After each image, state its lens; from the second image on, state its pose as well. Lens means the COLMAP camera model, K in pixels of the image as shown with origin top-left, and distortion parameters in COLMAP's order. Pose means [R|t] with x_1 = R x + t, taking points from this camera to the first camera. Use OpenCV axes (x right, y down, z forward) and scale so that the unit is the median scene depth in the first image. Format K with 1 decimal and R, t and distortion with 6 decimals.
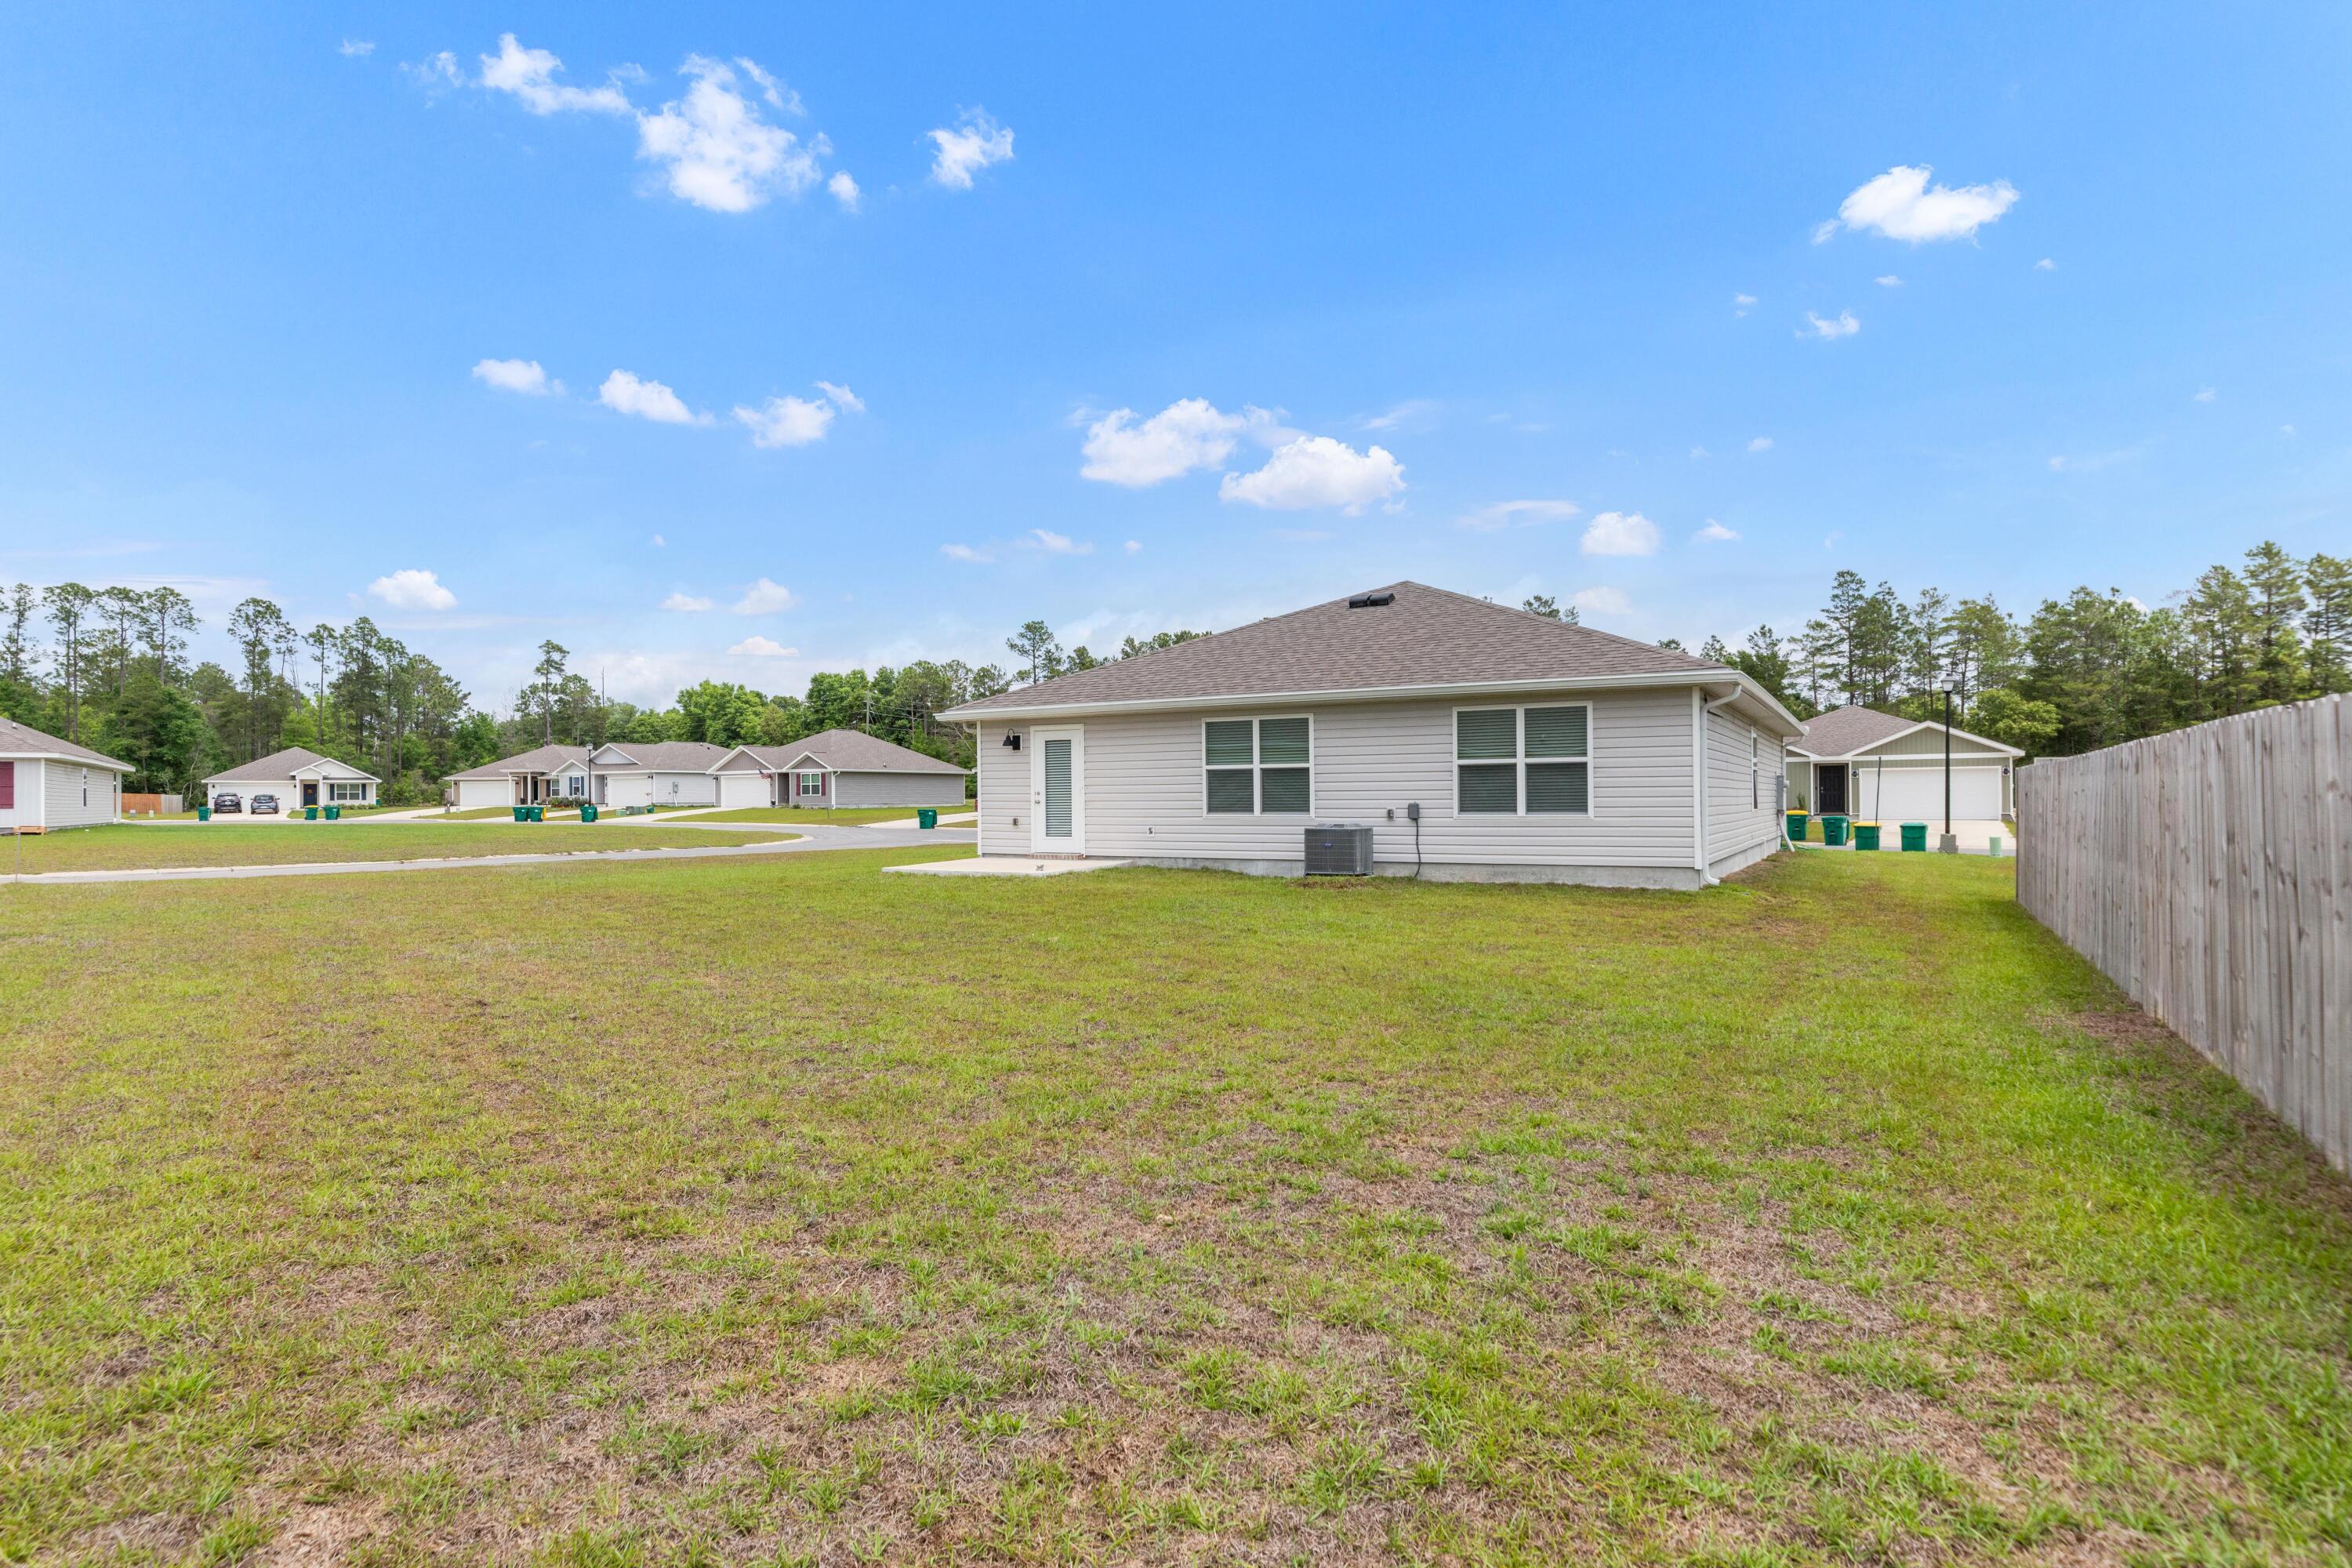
lens RADIAL K [[1360.5, 0, 1166.5], [0, 1360.5, 790.8], [0, 0, 1]] dist [0.001814, 0.000398]
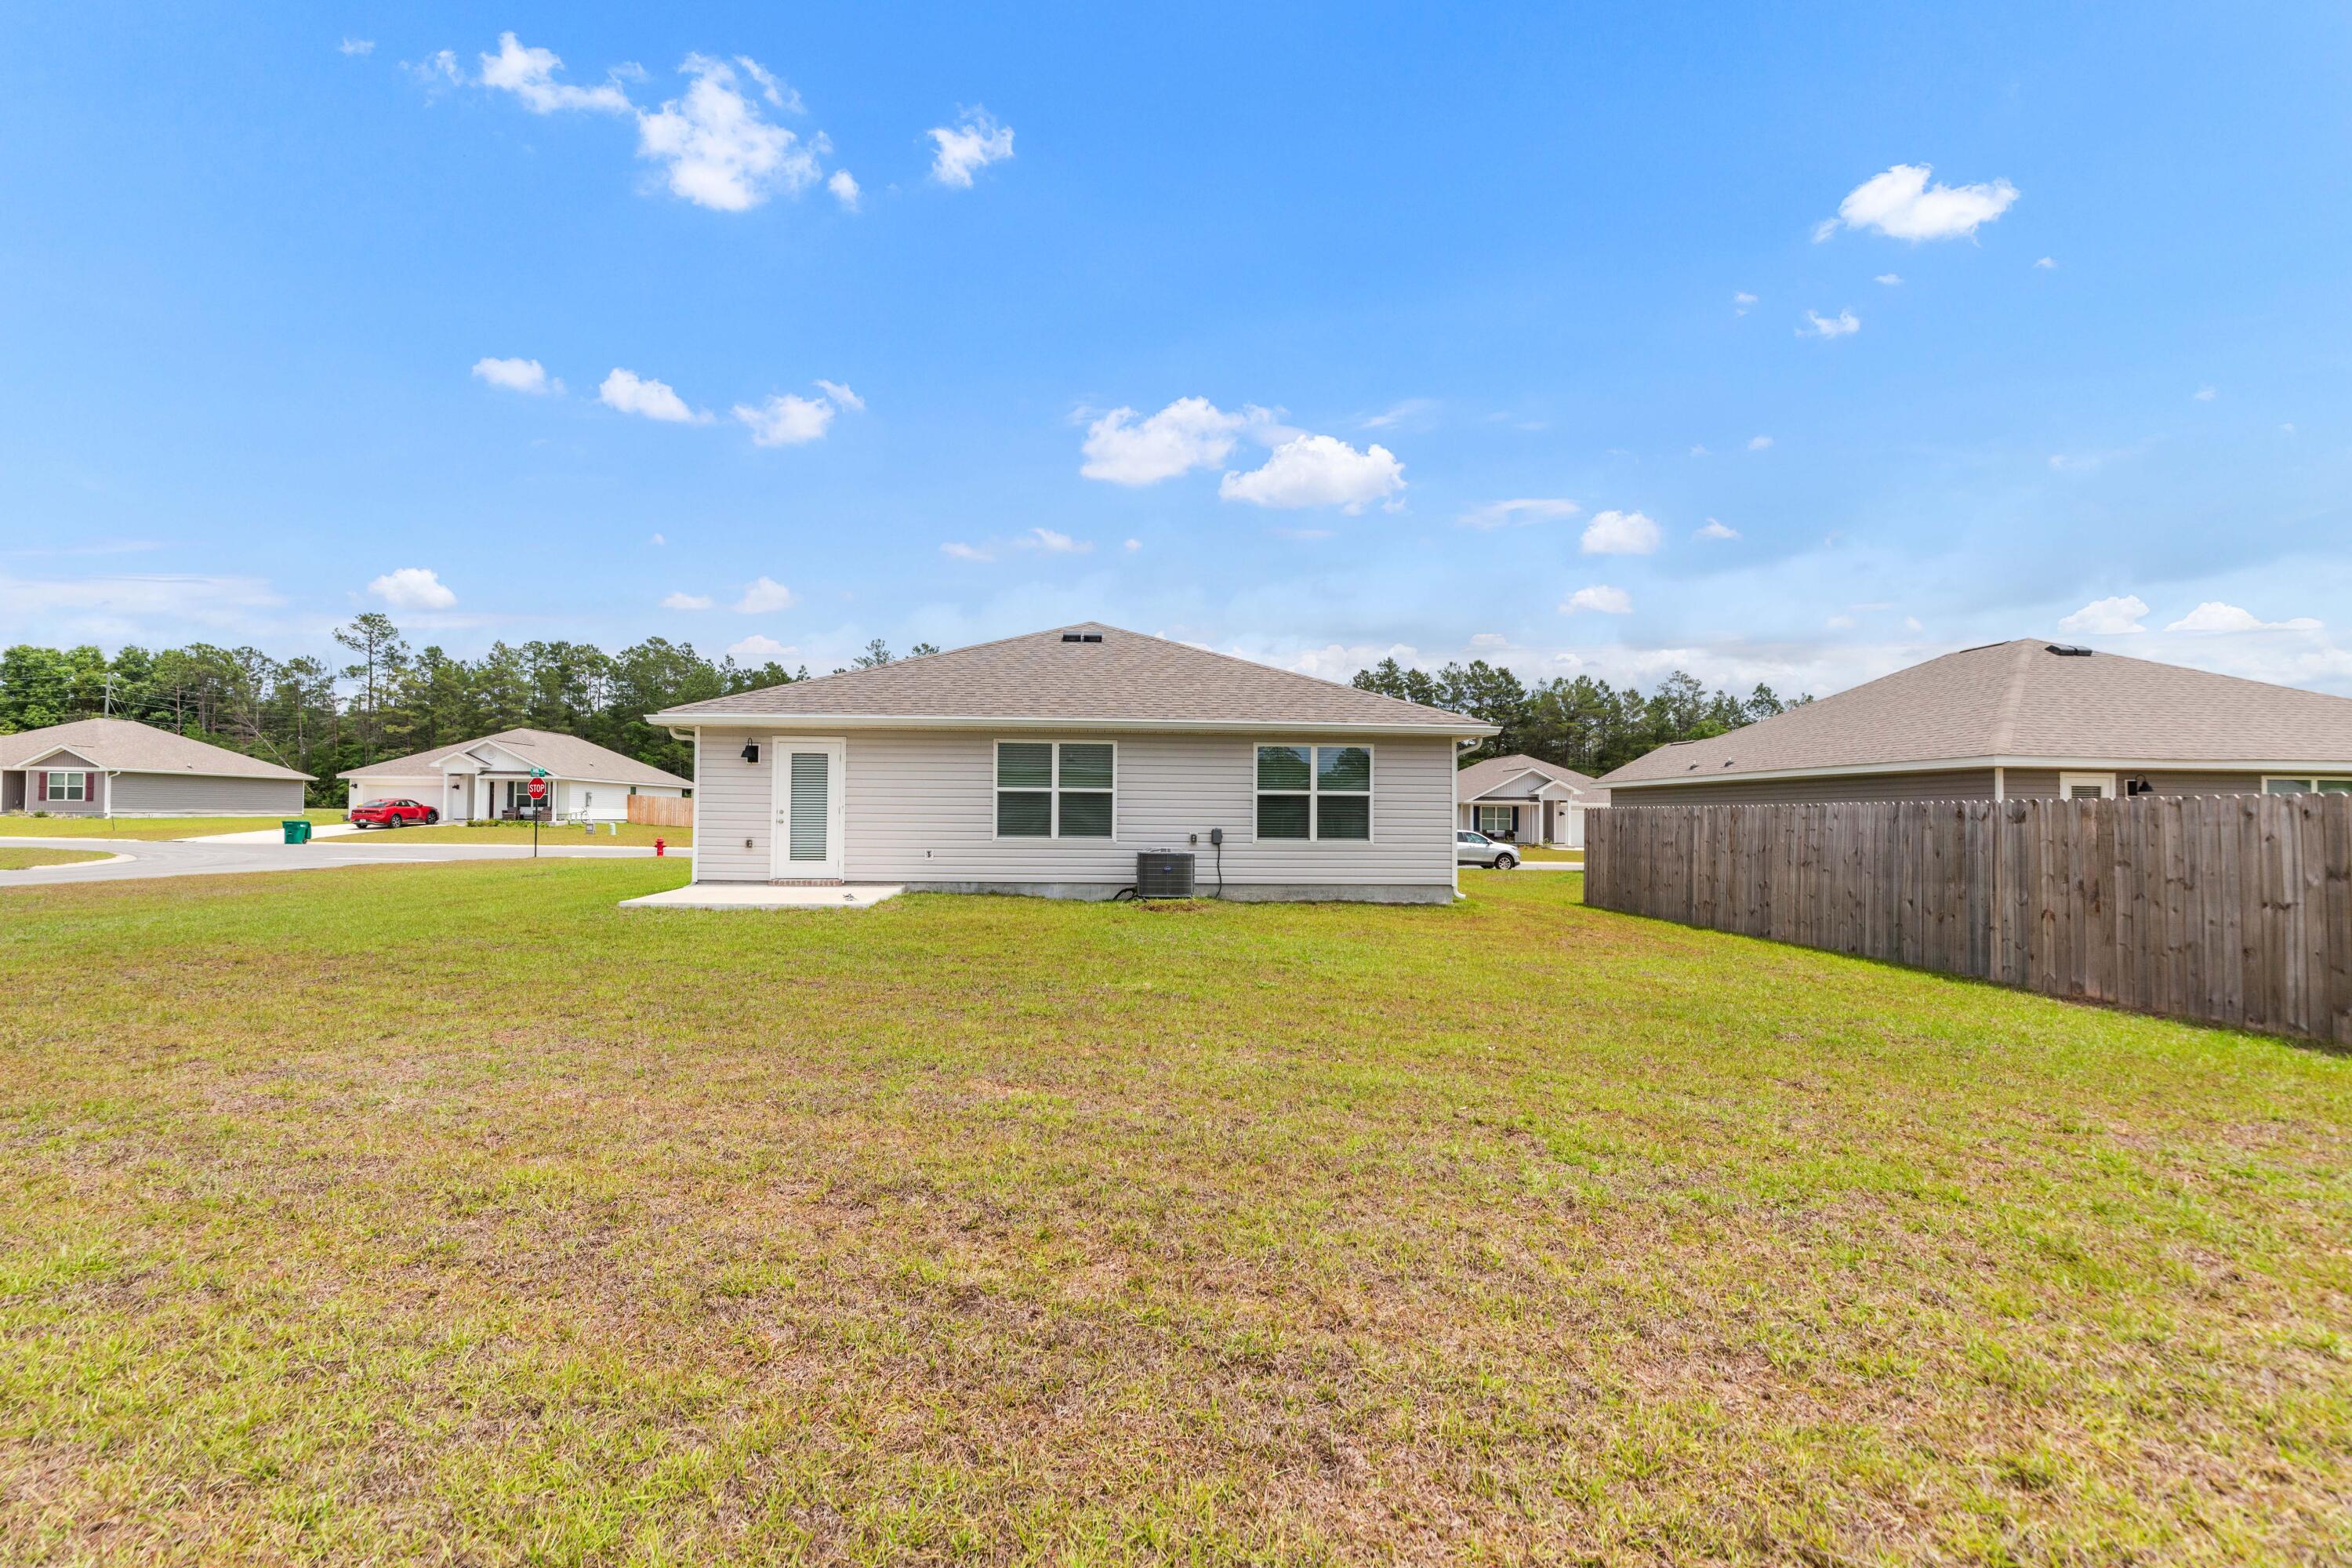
lens RADIAL K [[1141.9, 0, 1208.9], [0, 1141.9, 789.6], [0, 0, 1]] dist [-0.002023, -0.000561]
pose [[0.809096, 0.030375, 0.586891, -0.325261], [-0.019637, 0.999503, -0.024657, 0.000225], [-0.587348, 0.008425, 0.809290, 0.238016]]
